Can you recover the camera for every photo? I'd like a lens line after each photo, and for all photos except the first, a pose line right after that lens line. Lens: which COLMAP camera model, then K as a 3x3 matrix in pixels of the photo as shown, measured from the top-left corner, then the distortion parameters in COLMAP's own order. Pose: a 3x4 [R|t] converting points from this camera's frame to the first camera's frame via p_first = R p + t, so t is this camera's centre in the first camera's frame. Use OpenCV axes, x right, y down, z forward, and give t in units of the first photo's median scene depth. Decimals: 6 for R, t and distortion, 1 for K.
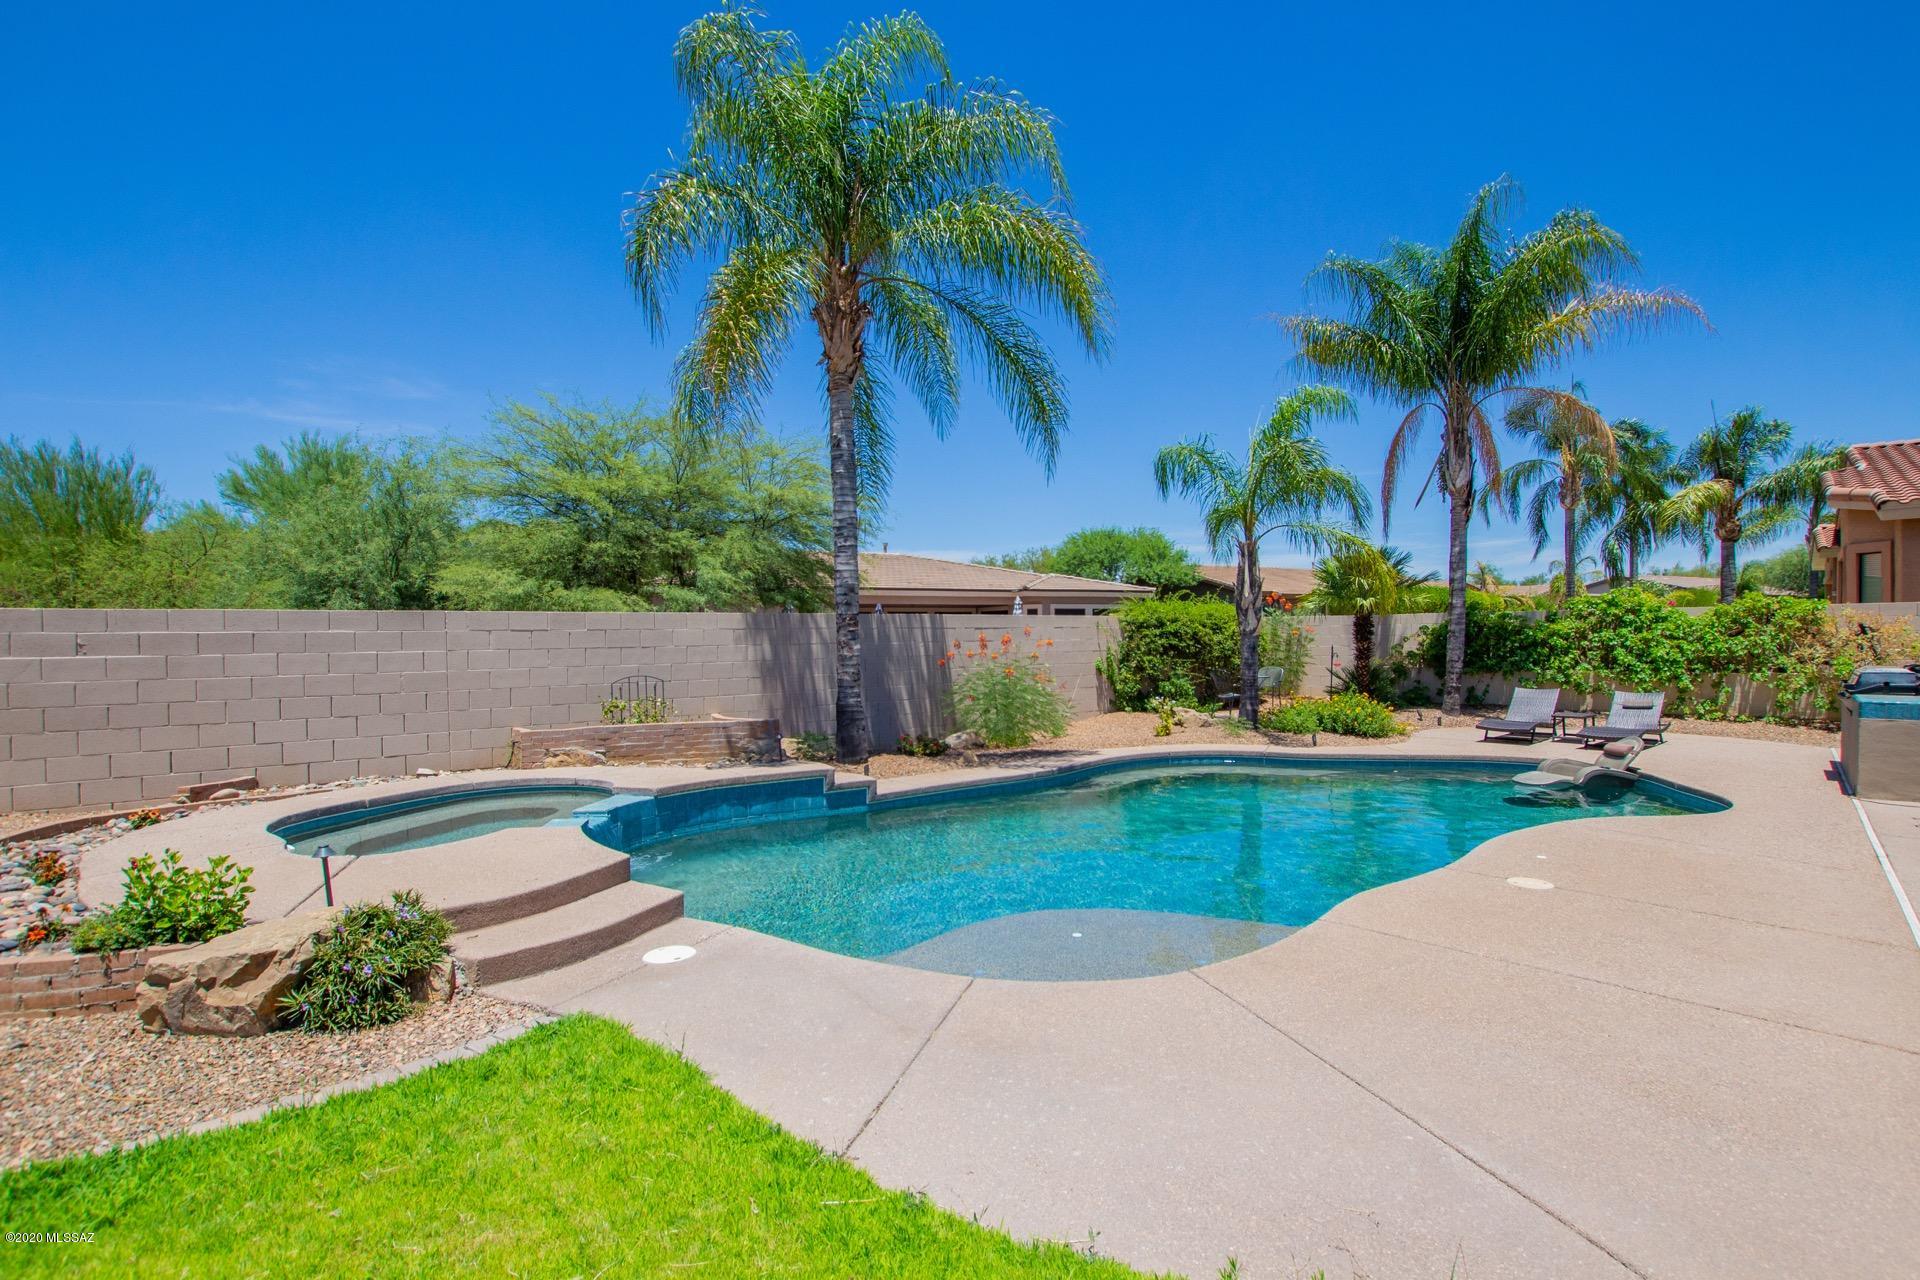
lens RADIAL K [[892.8, 0, 969.1], [0, 892.8, 634.7], [0, 0, 1]] dist [-0.019872, -0.000771]
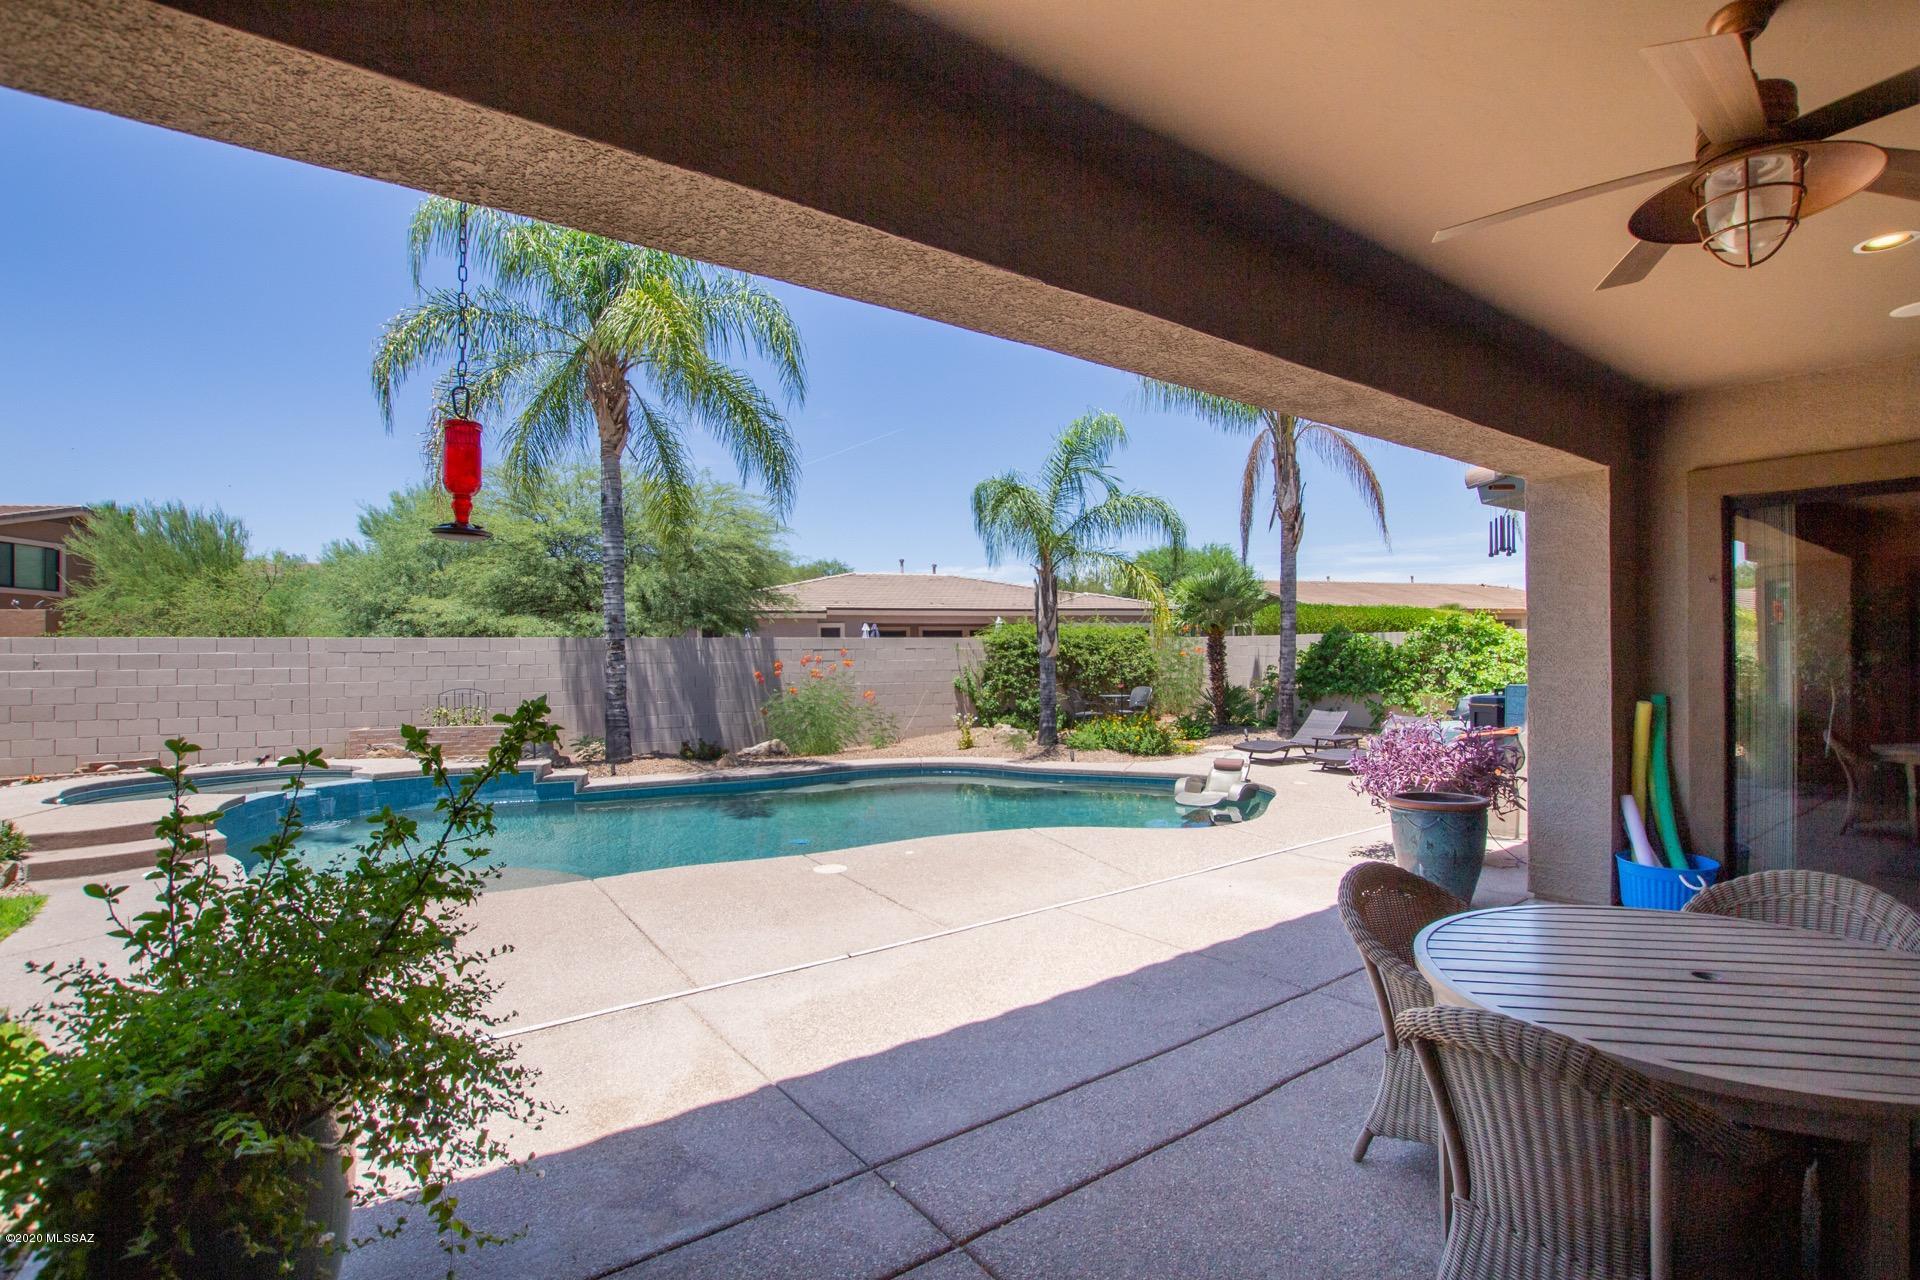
lens RADIAL K [[892.8, 0, 967.3], [0, 892.8, 635.3], [0, 0, 1]] dist [-0.019872, -0.000771]
pose [[0.982366, -0.000550, -0.186968, 0.431854], [-0.002474, 0.999870, -0.015940, -0.008051], [0.186952, 0.016122, 0.982237, -0.070558]]
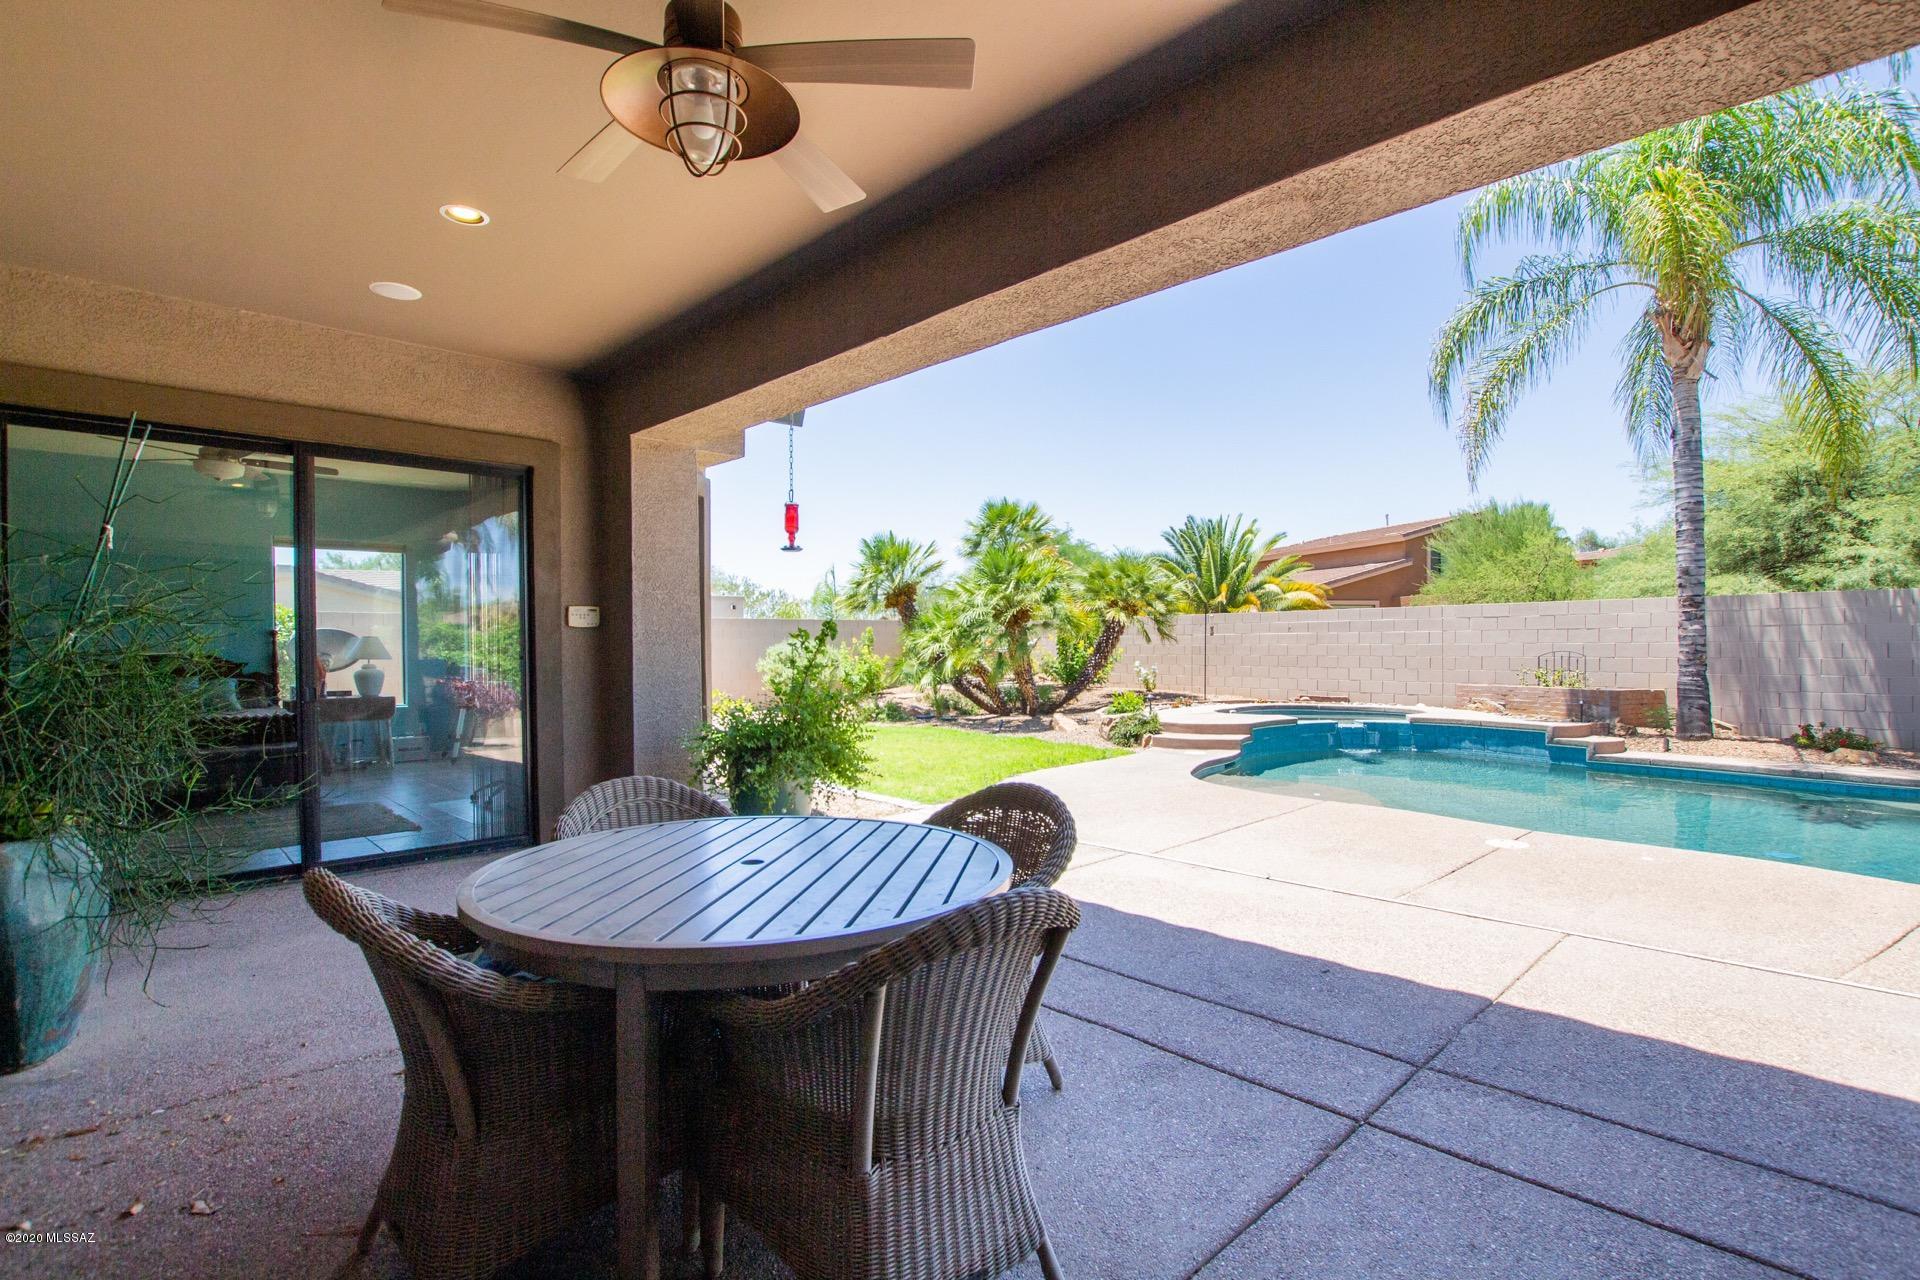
lens RADIAL K [[892.8, 0, 970.8], [0, 892.8, 636.3], [0, 0, 1]] dist [-0.019872, -0.000771]
pose [[-0.040376, 0.004086, -0.999176, 0.709482], [0.010678, 0.999936, 0.003658, 0.009359], [0.999127, -0.010521, -0.040417, 0.167522]]
